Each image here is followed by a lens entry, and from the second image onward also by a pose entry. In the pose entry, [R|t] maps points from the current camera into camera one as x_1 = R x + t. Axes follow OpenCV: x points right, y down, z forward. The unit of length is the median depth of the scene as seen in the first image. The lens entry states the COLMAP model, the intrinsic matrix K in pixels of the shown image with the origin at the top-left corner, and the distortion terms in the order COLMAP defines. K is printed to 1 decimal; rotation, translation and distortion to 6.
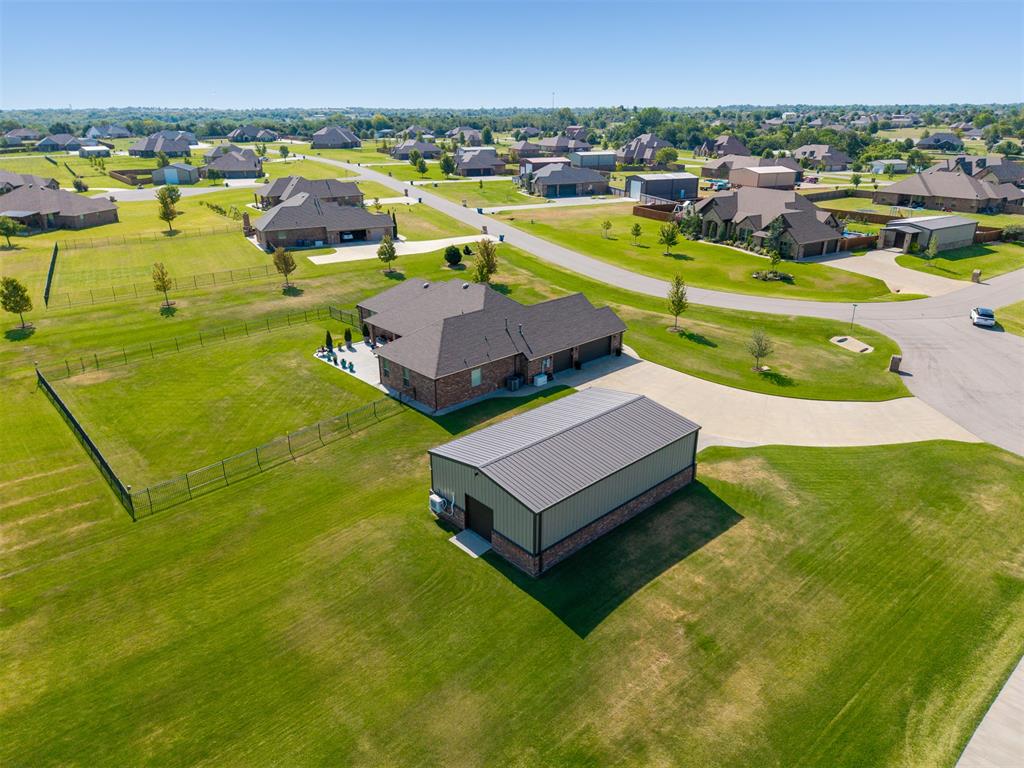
lens RADIAL K [[681.8, 0, 510.2], [0, 681.8, 383.5], [0, 0, 1]] dist [0.043212, -0.046355]
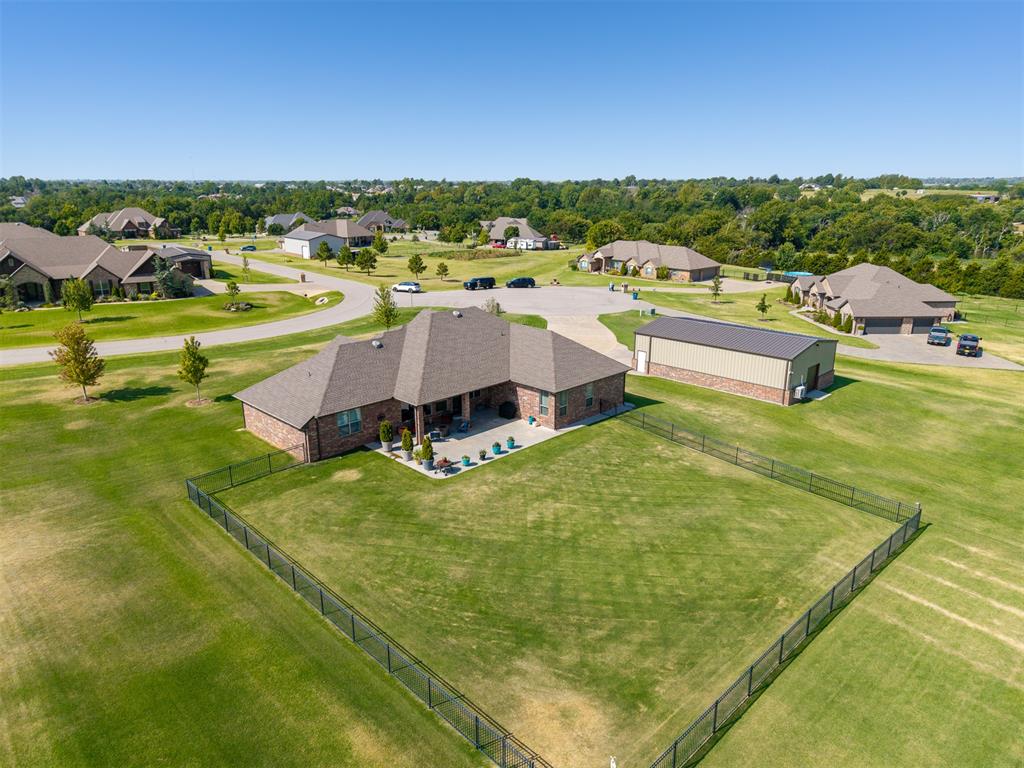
lens RADIAL K [[681.8, 0, 510.2], [0, 681.8, 383.5], [0, 0, 1]] dist [0.043212, -0.046355]
pose [[-0.033210, -0.282259, 0.958763, -0.862005], [0.377348, 0.884751, 0.273541, -0.264325], [-0.925476, 0.370872, 0.077128, 0.886852]]
